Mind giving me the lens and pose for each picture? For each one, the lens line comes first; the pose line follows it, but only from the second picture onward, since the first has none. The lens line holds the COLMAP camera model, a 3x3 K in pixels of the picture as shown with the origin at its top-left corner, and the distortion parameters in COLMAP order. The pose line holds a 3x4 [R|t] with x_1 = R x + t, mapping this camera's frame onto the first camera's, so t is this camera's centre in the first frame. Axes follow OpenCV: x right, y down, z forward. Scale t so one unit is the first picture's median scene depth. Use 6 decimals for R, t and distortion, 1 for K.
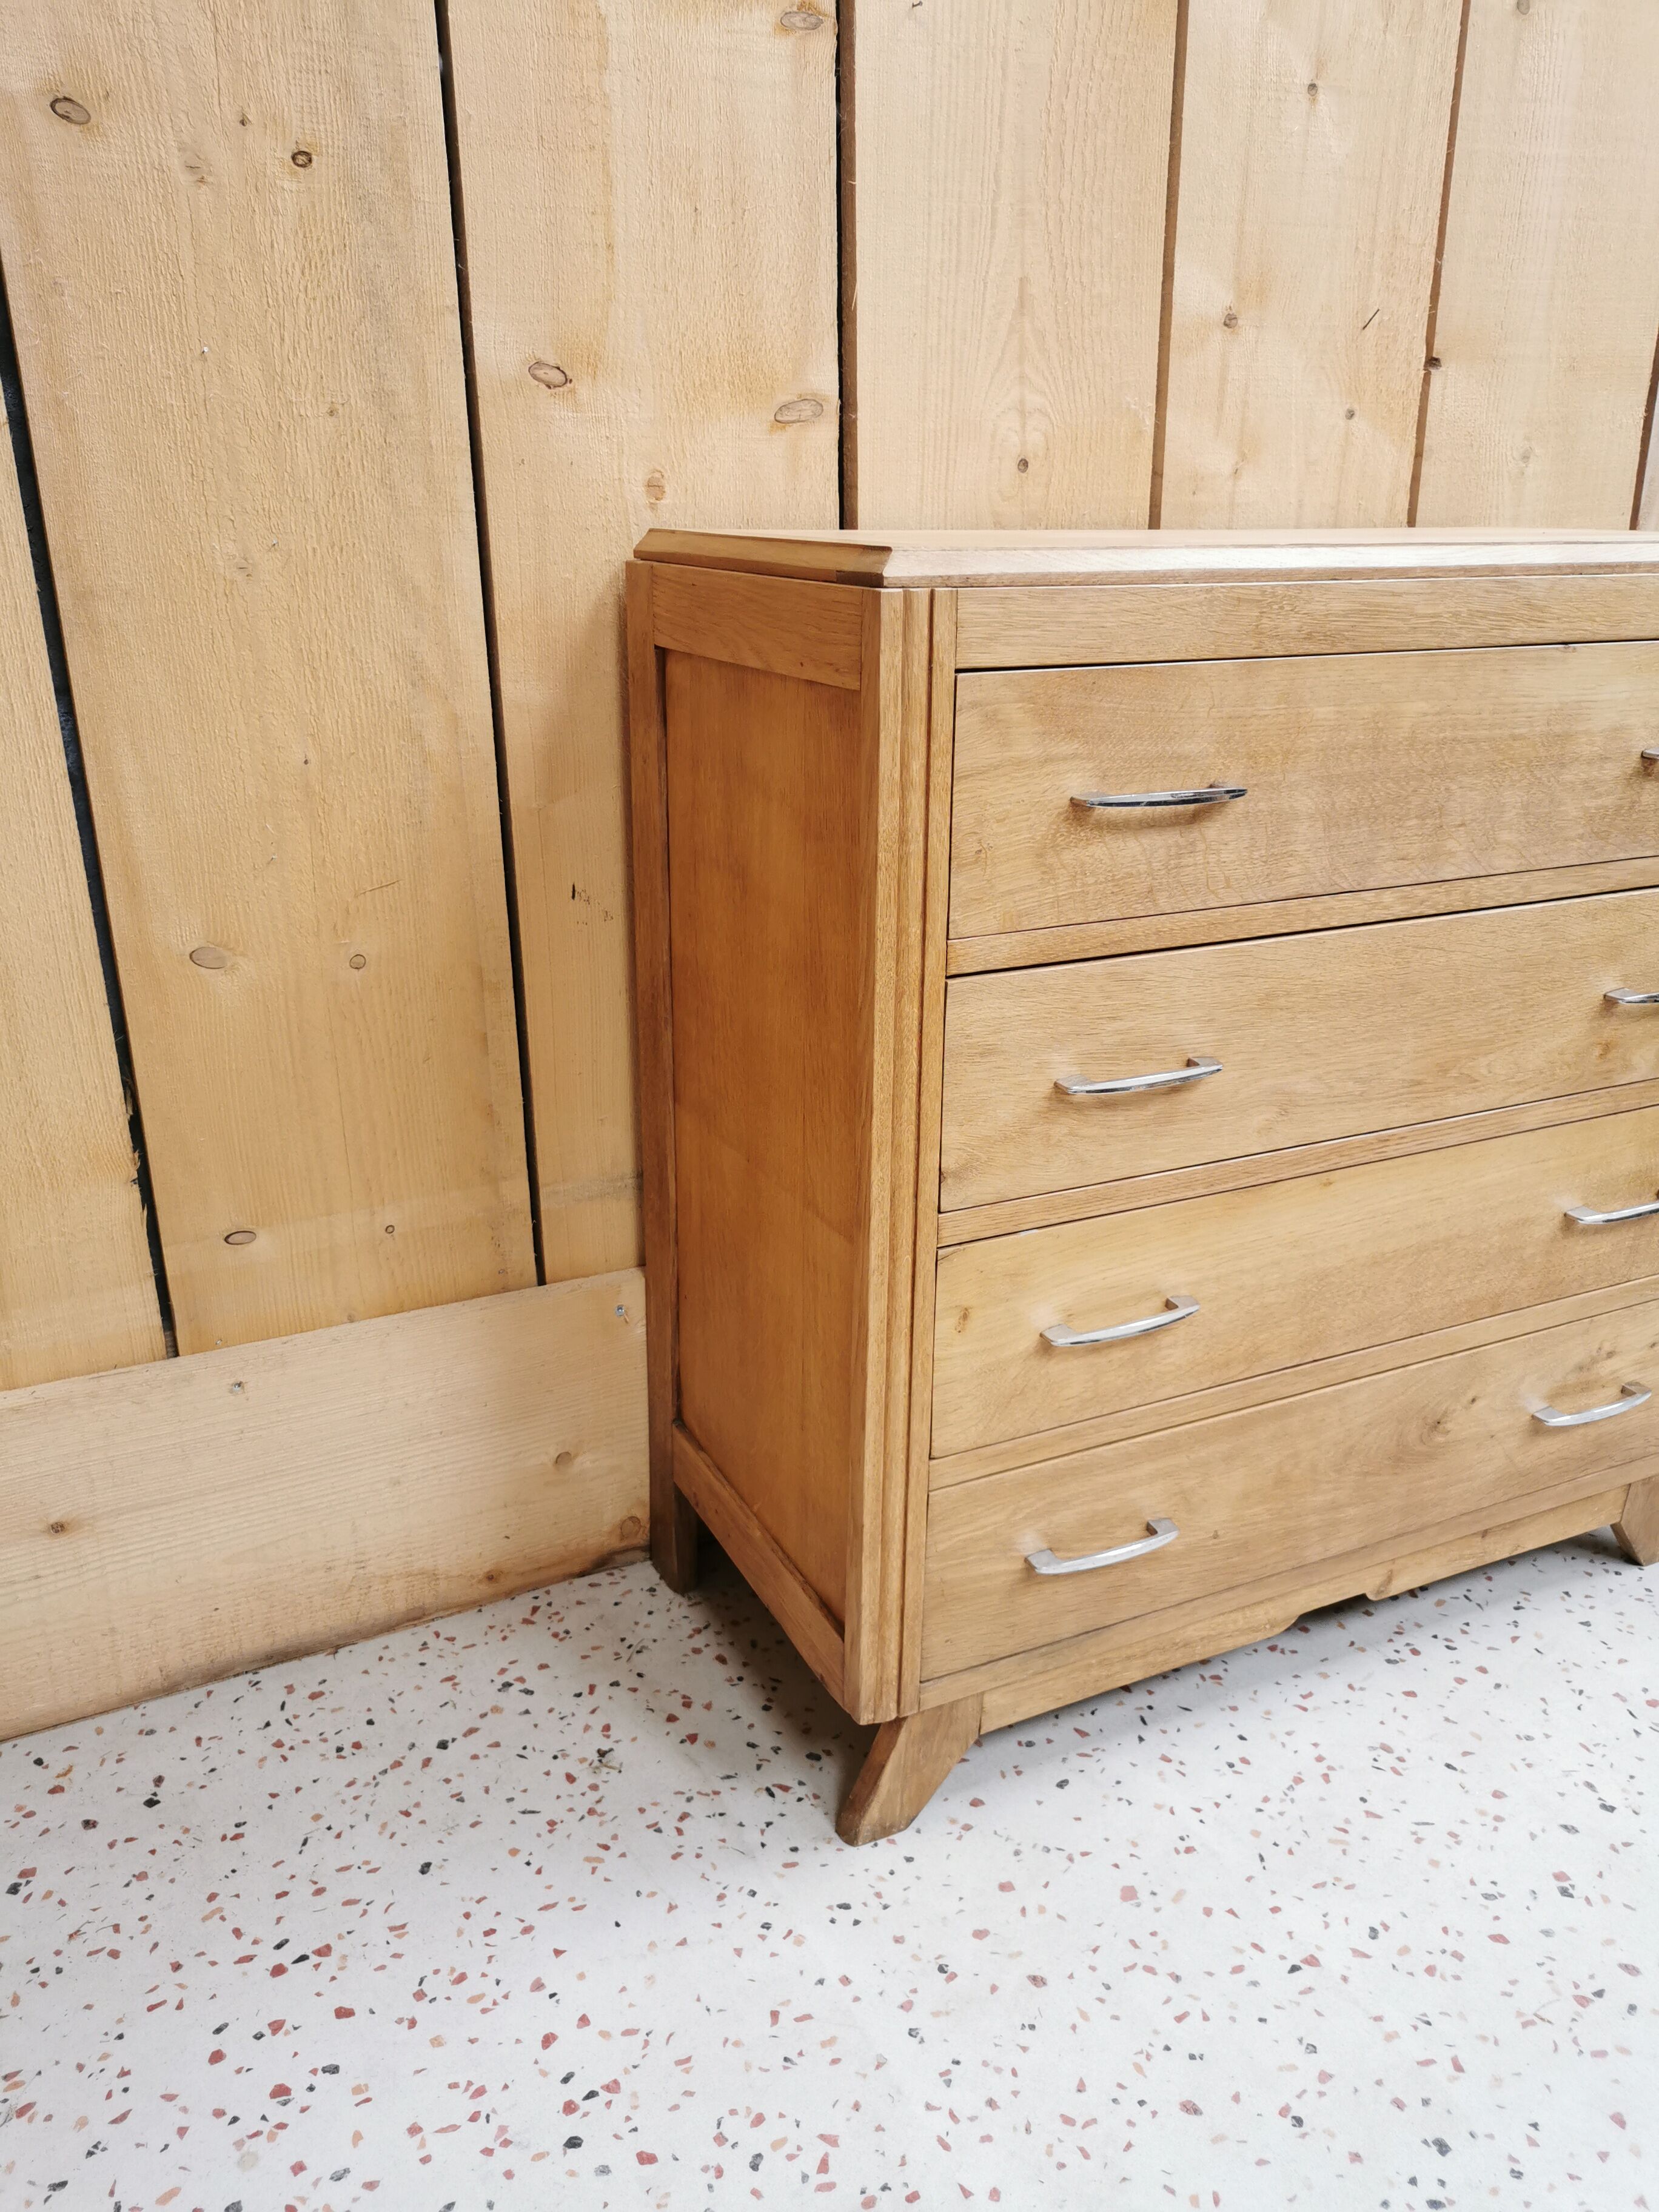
lens RADIAL K [[1735.9, 0, 835.8], [0, 1735.9, 1114.4], [0, 0, 1]] dist [0.037812, -0.032286]
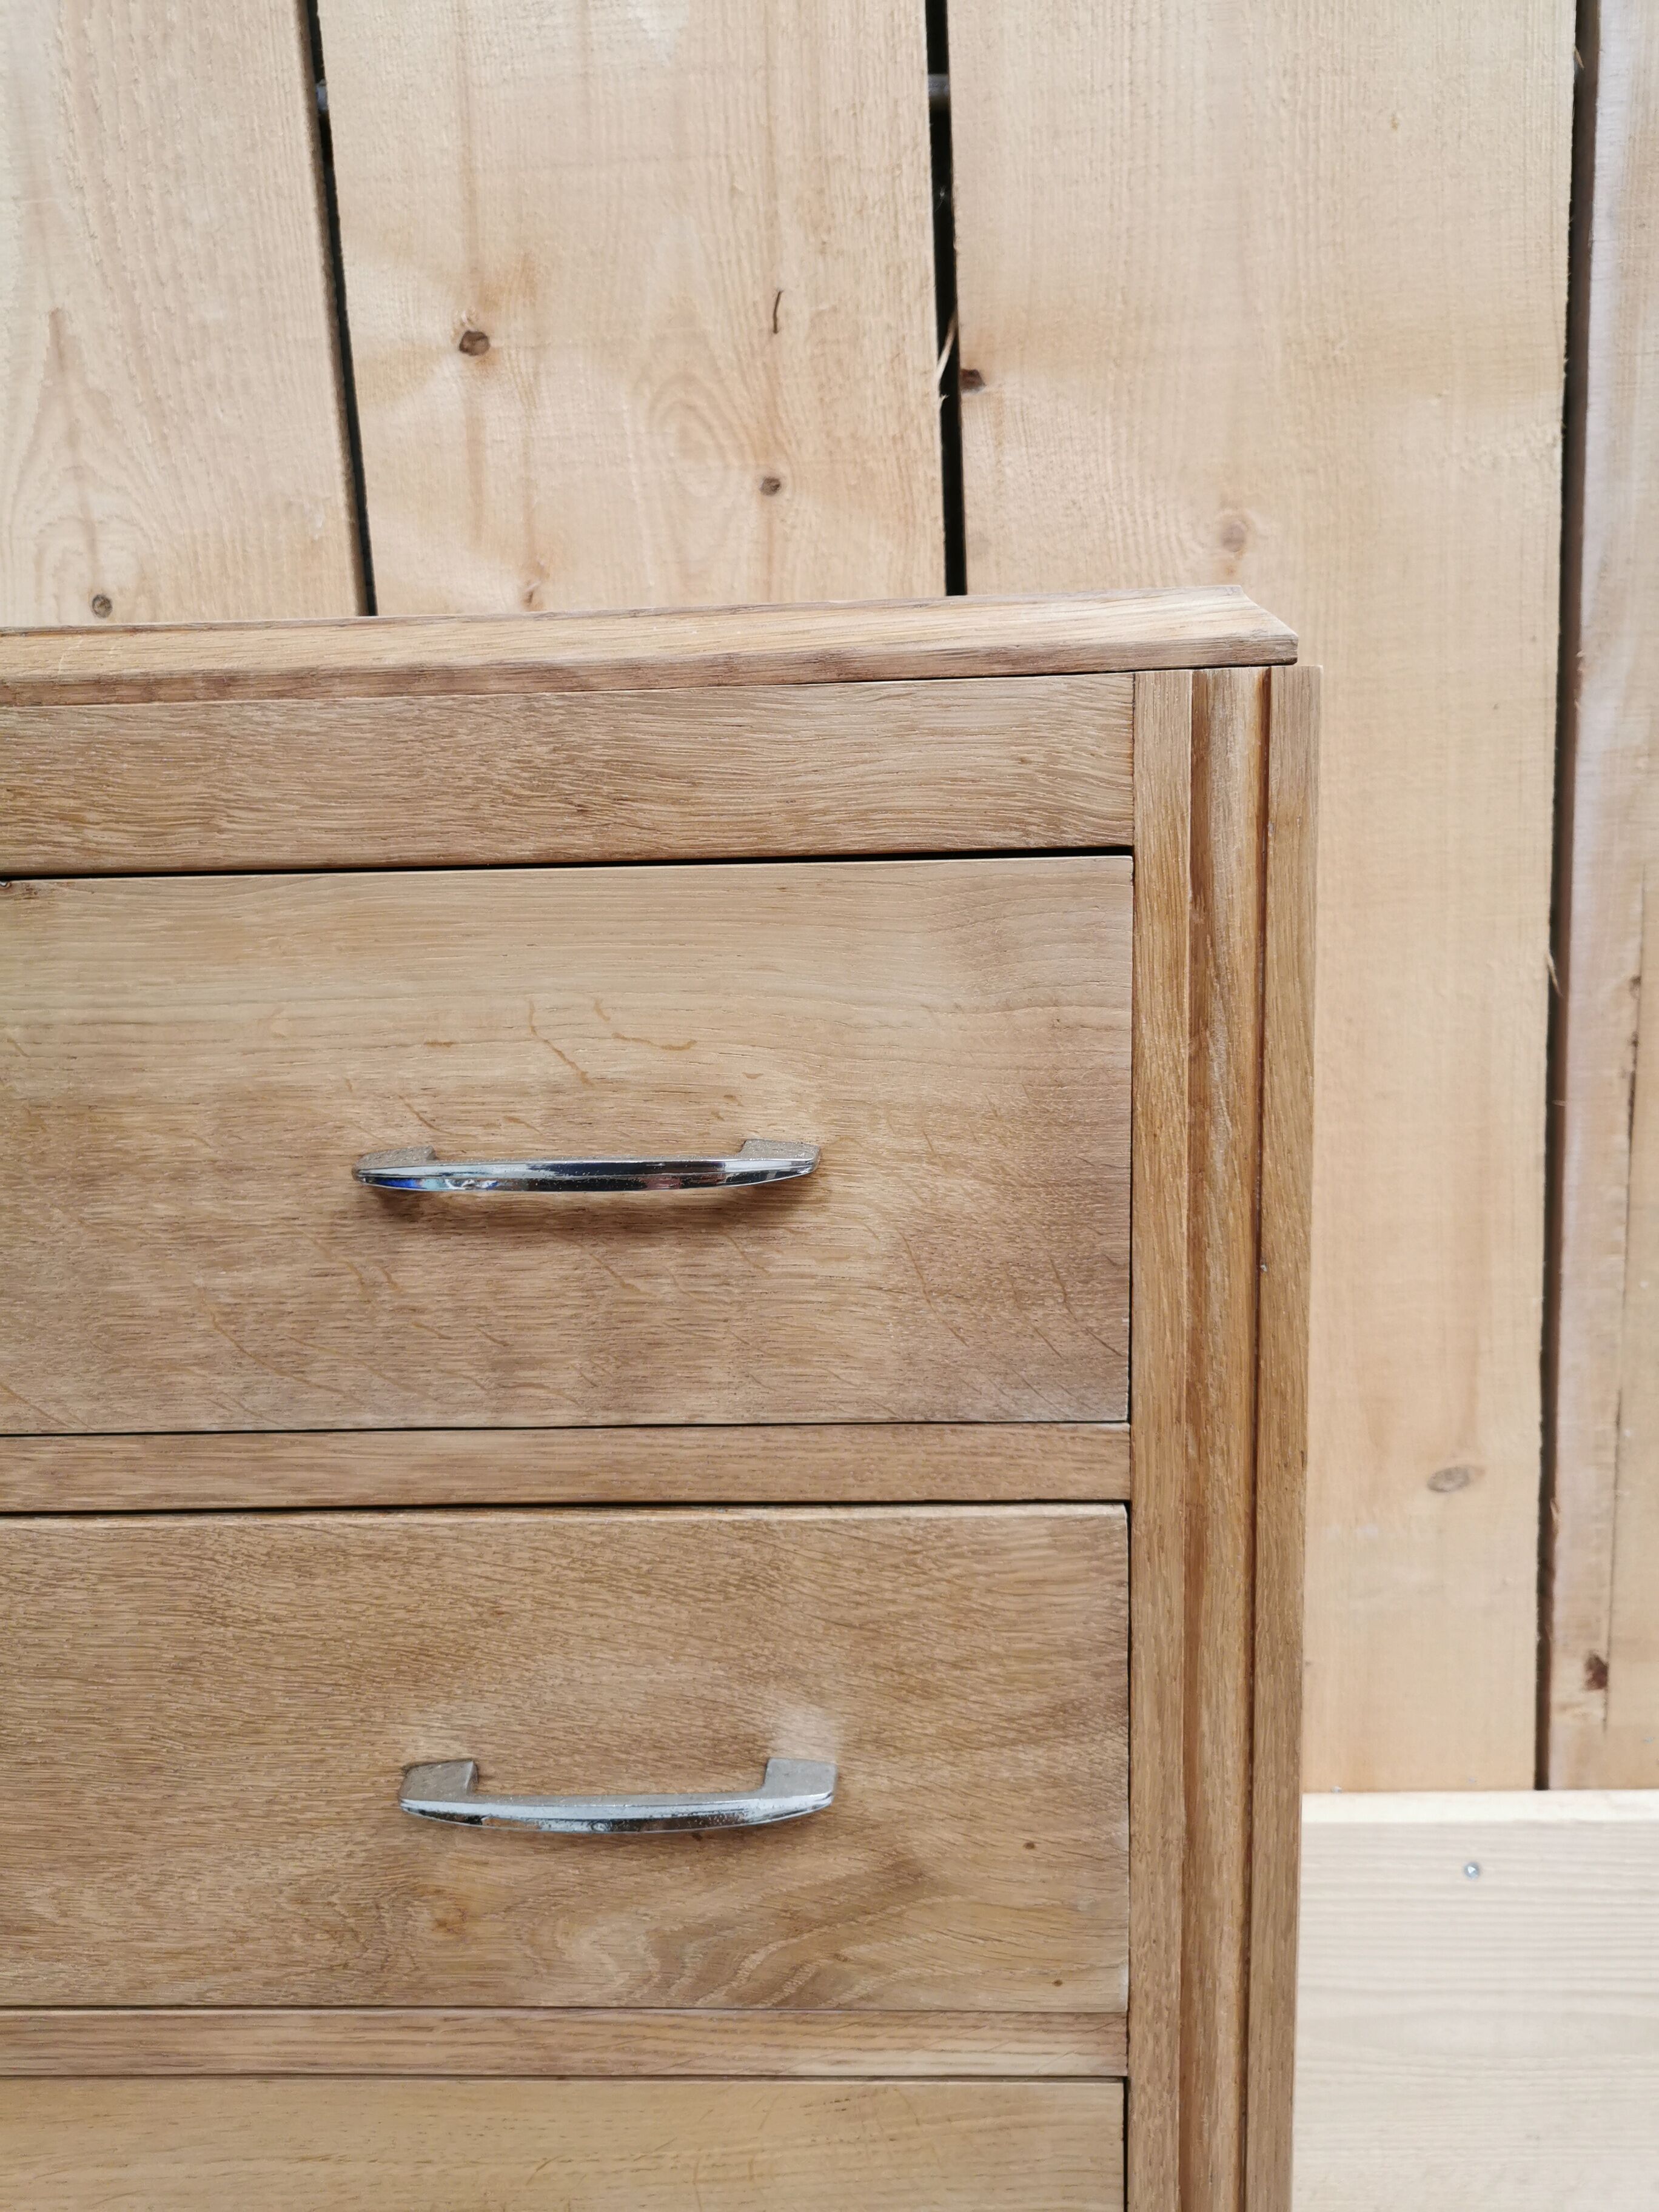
lens RADIAL K [[1735.9, 0, 832.2], [0, 1735.9, 1100.7], [0, 0, 1]] dist [0.037812, -0.032286]
pose [[0.875486, 0.053388, -0.480285, 0.723560], [-0.128478, 0.983824, -0.124834, -0.183496], [0.465852, 0.170996, 0.868183, 0.711045]]
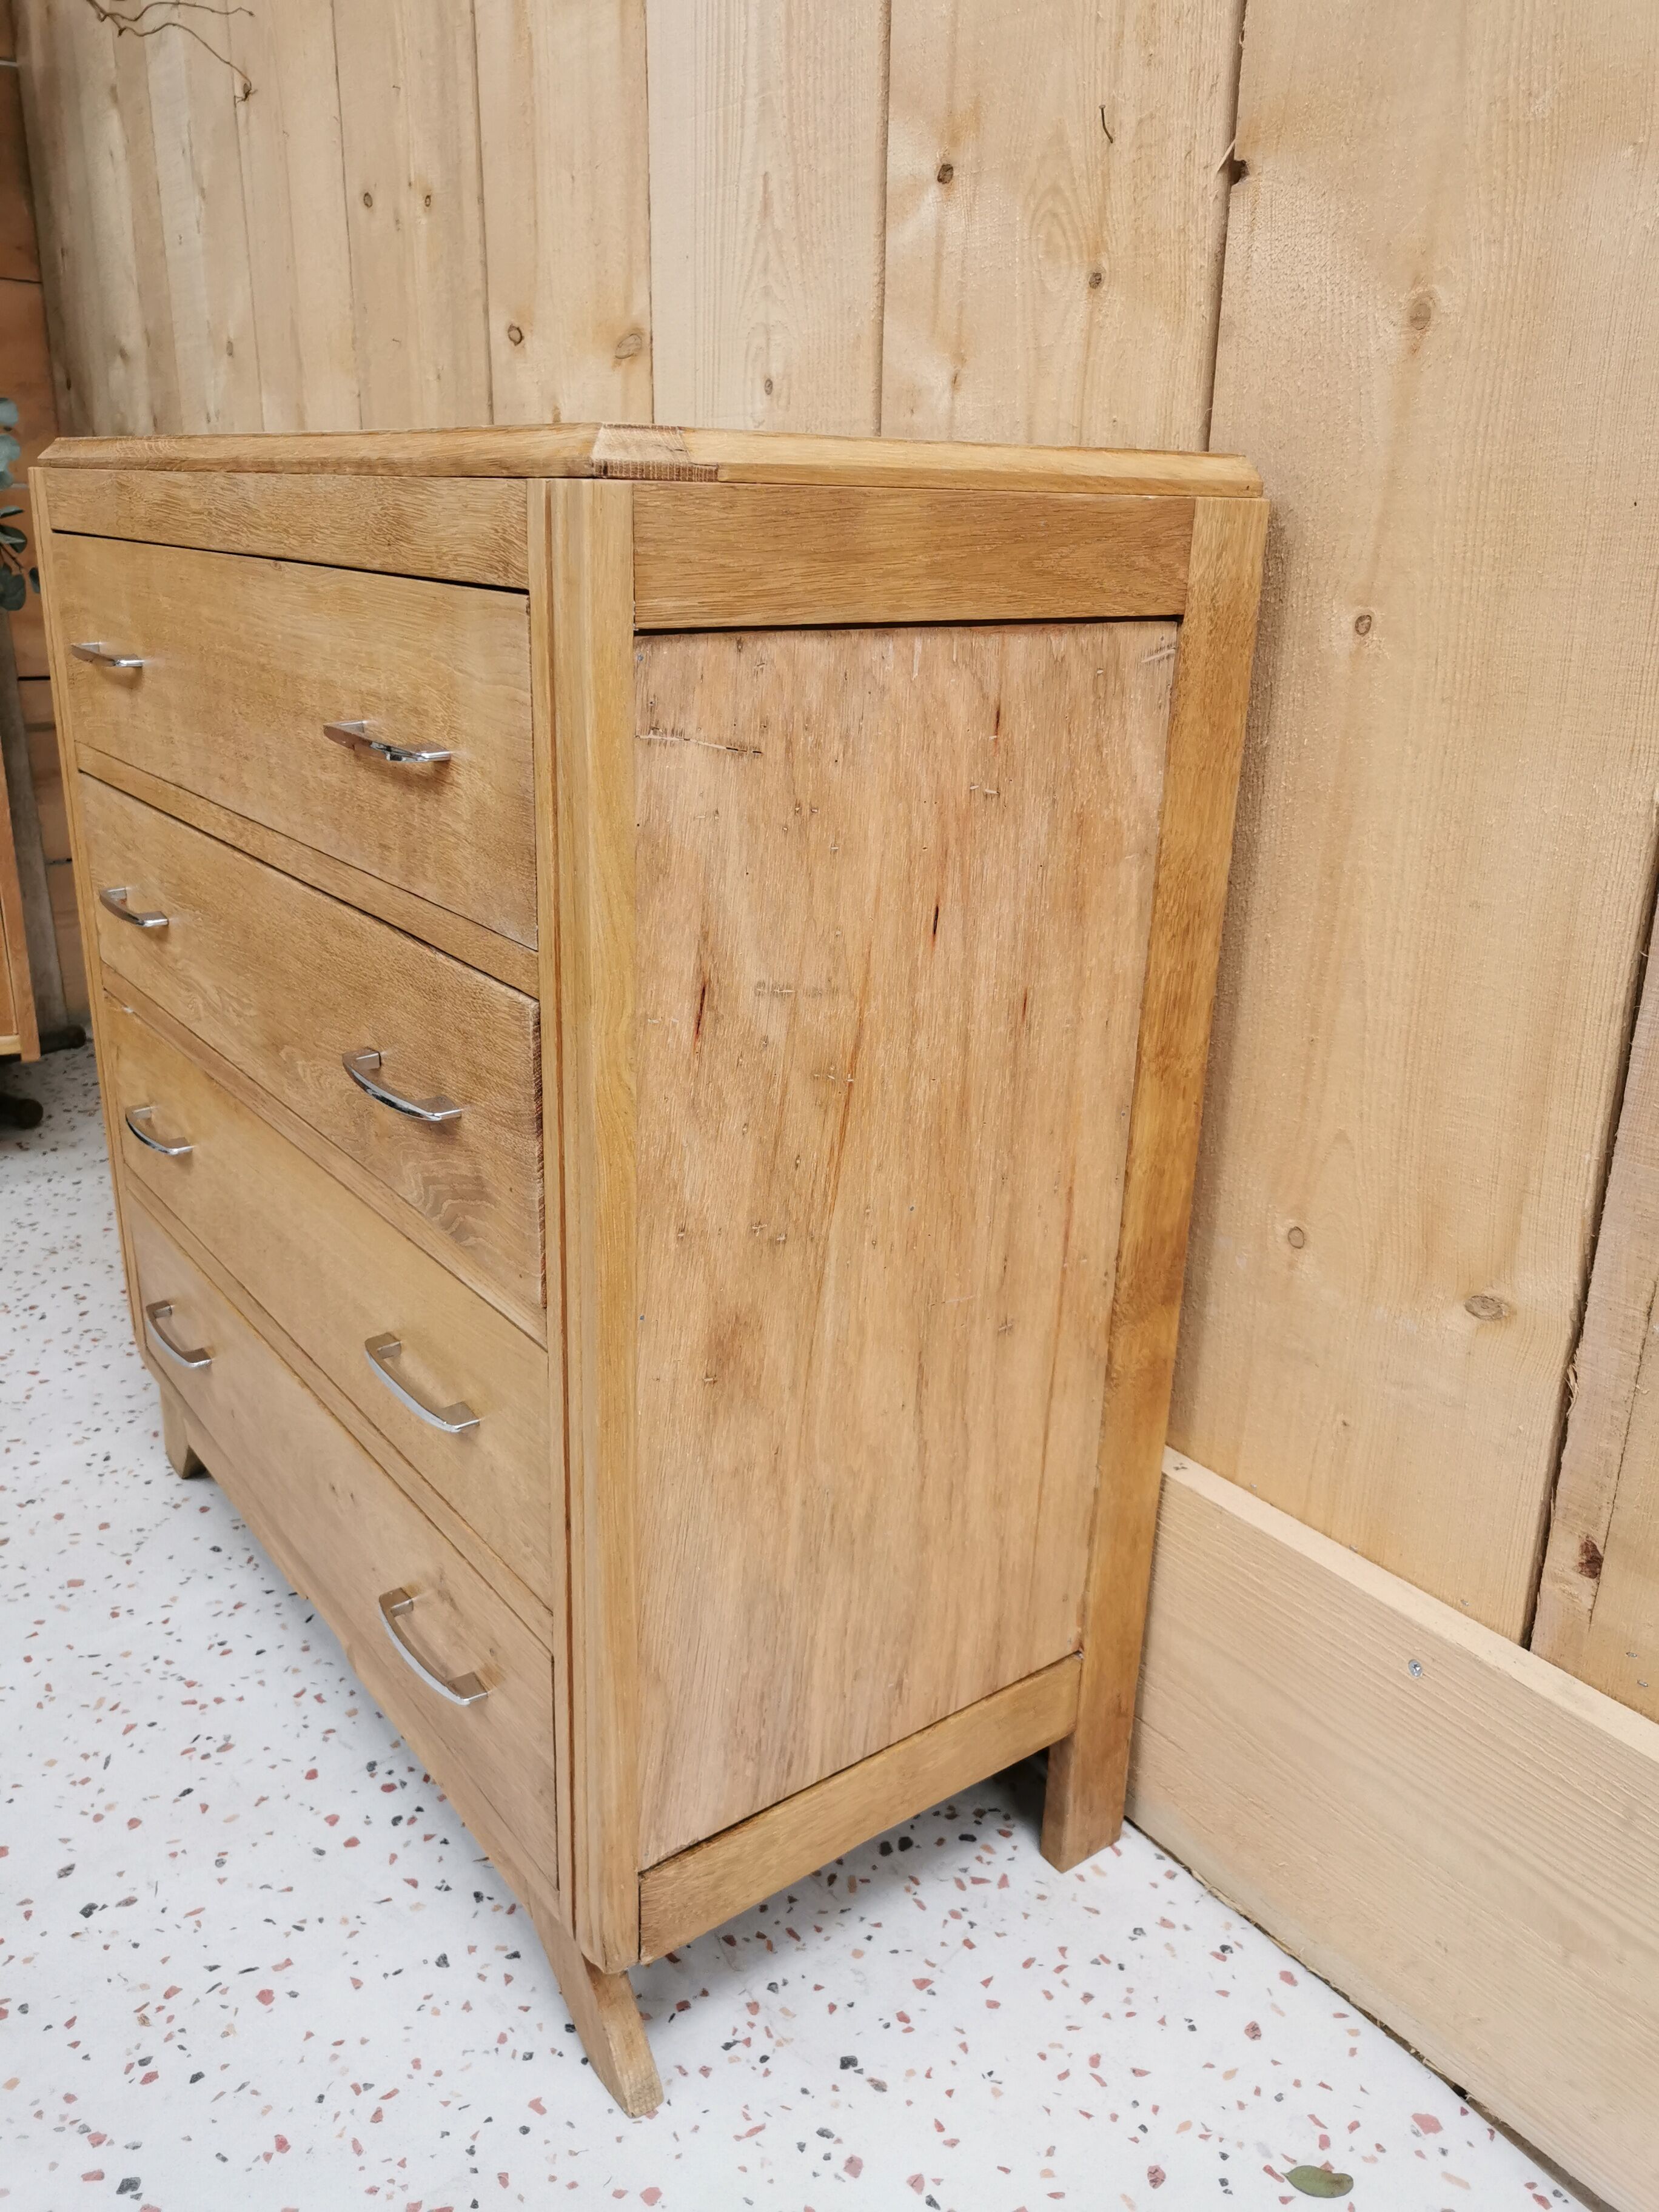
lens RADIAL K [[1735.9, 0, 809.8], [0, 1735.9, 1113.4], [0, 0, 1]] dist [0.037812, -0.032286]
pose [[0.165280, 0.323970, -0.931518, 1.217838], [-0.355078, 0.900717, 0.250256, -0.308142], [0.920110, 0.289400, 0.263906, 1.022618]]
